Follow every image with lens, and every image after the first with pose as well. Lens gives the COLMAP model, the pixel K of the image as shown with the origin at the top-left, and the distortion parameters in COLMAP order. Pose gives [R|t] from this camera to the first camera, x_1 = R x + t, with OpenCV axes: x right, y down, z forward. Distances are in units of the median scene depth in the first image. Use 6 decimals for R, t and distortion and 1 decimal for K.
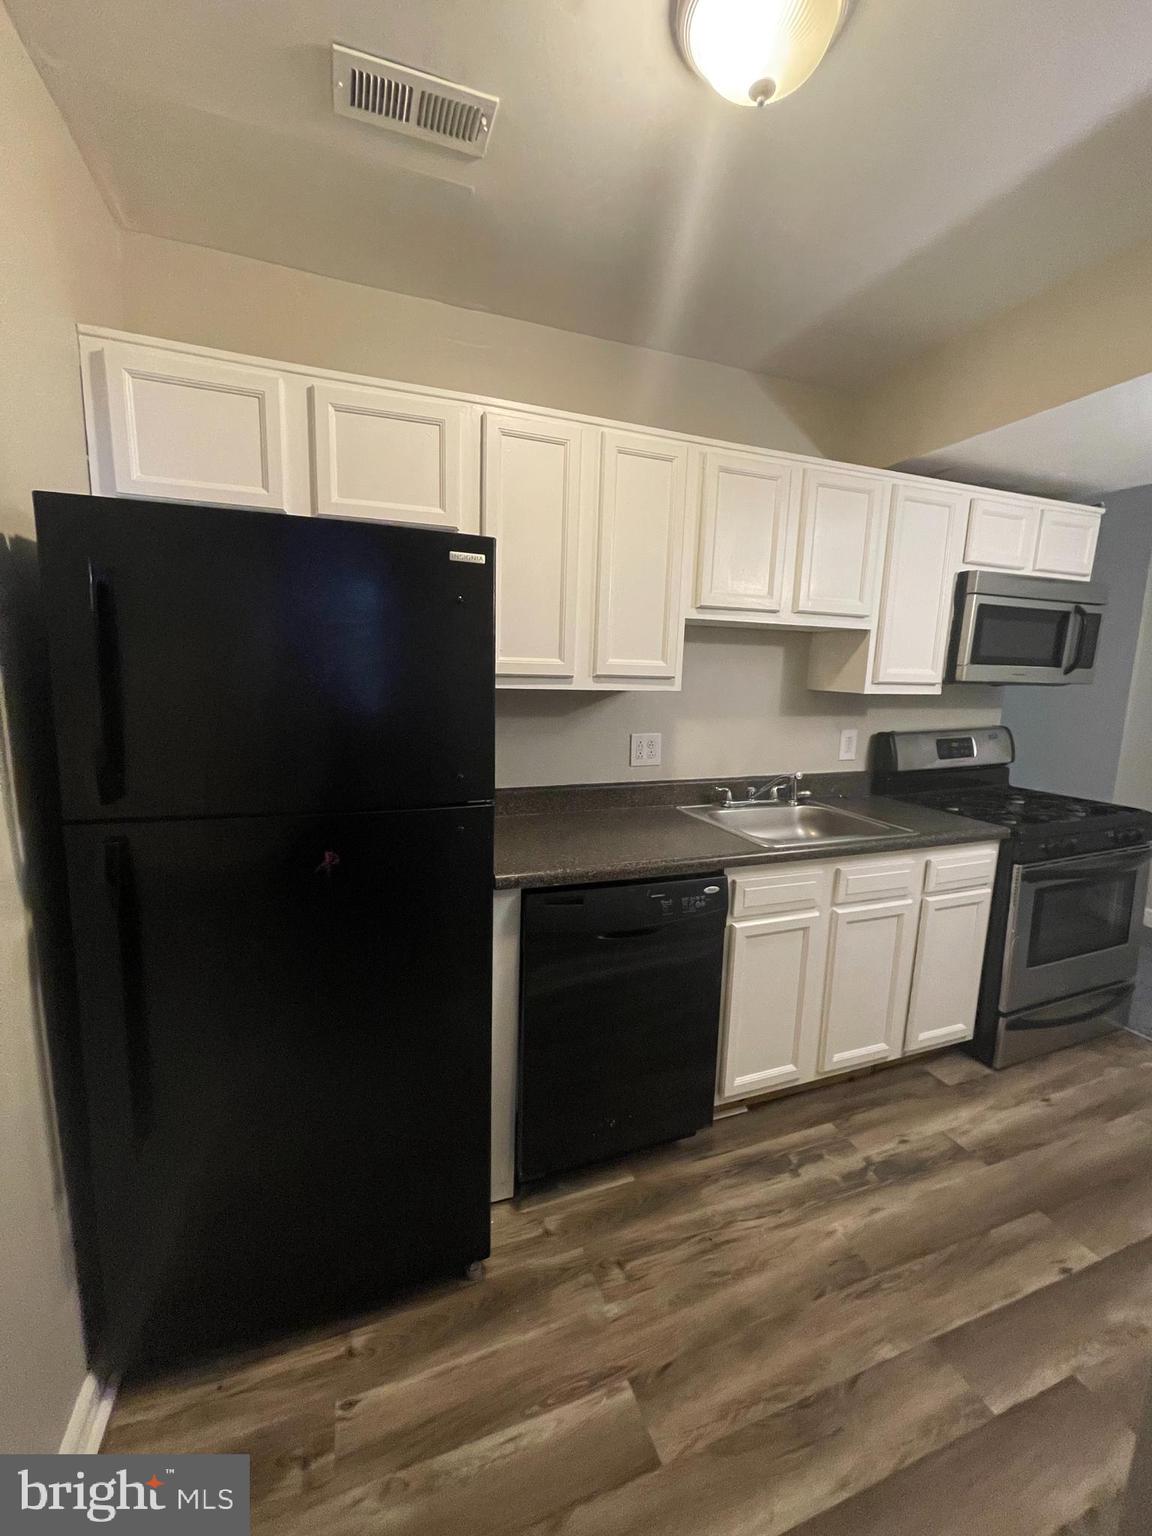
lens RADIAL K [[618.9, 0, 561.1], [0, 618.9, 760.2], [0, 0, 1]] dist [0.001072, 0.000482]
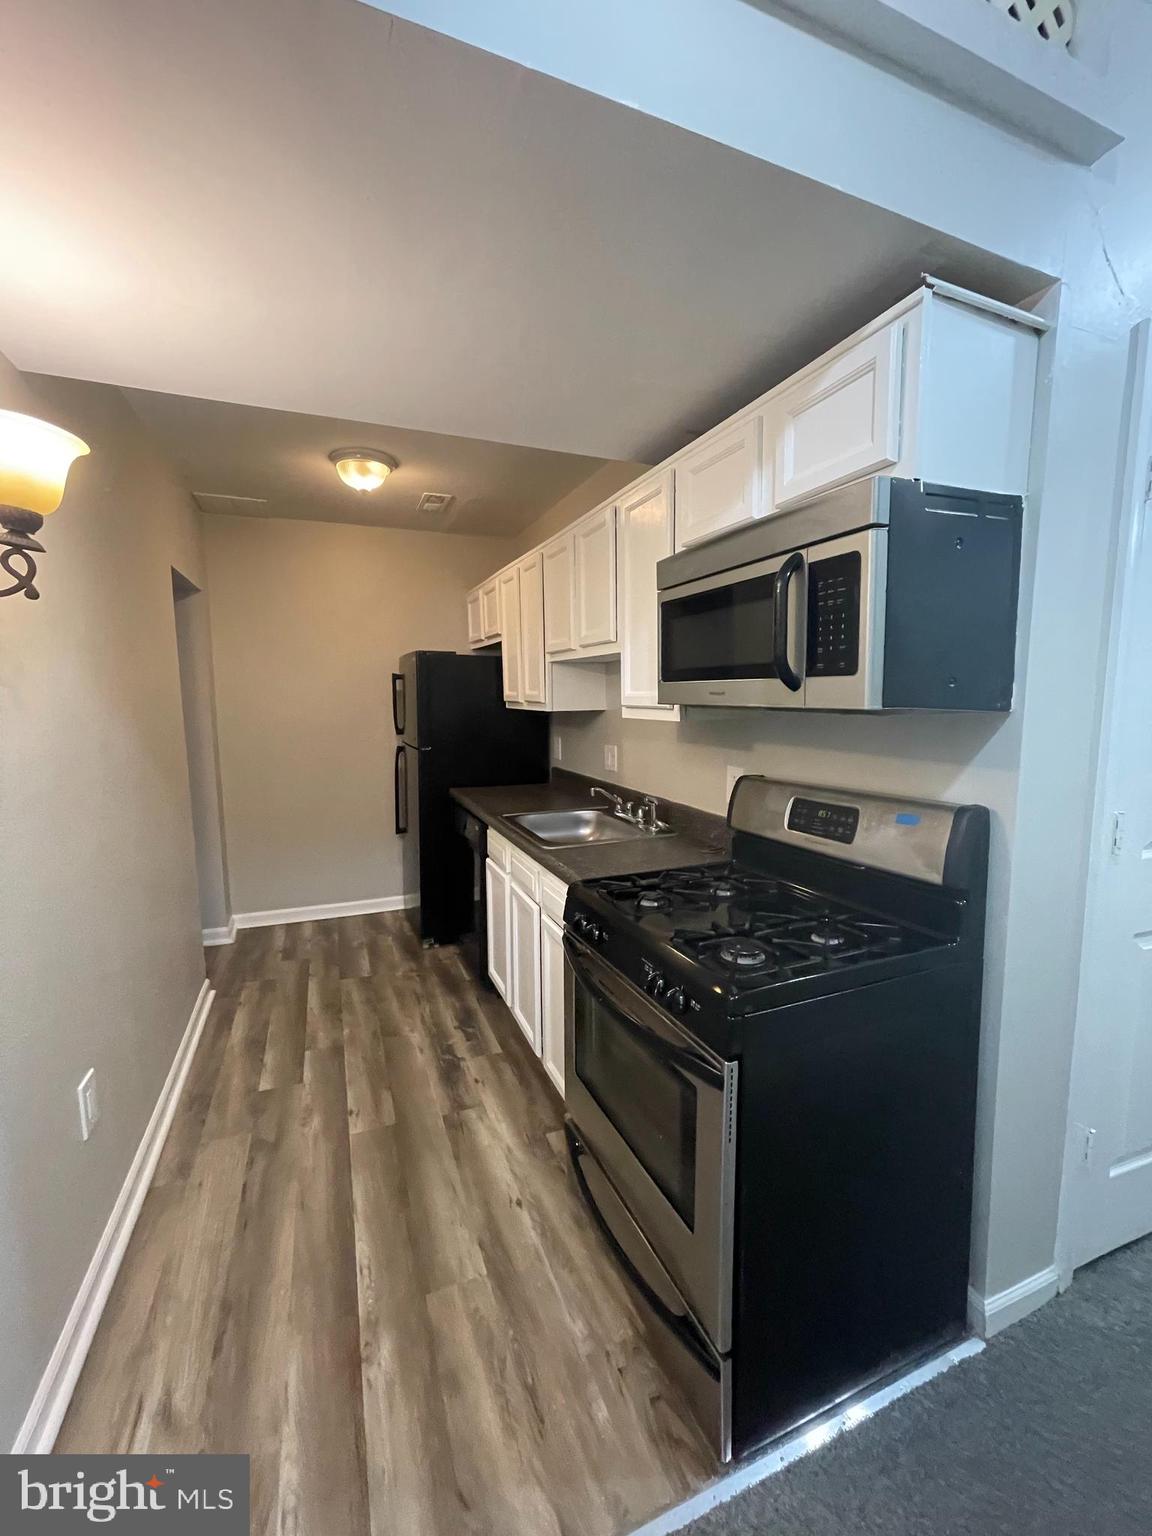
lens RADIAL K [[618.9, 0, 570.2], [0, 618.9, 763.6], [0, 0, 1]] dist [0.001072, 0.000482]
pose [[0.035951, 0.085891, -0.995656, 1.965331], [-0.152422, 0.985115, 0.079478, -0.133967], [0.987661, 0.148902, 0.048508, 1.185496]]
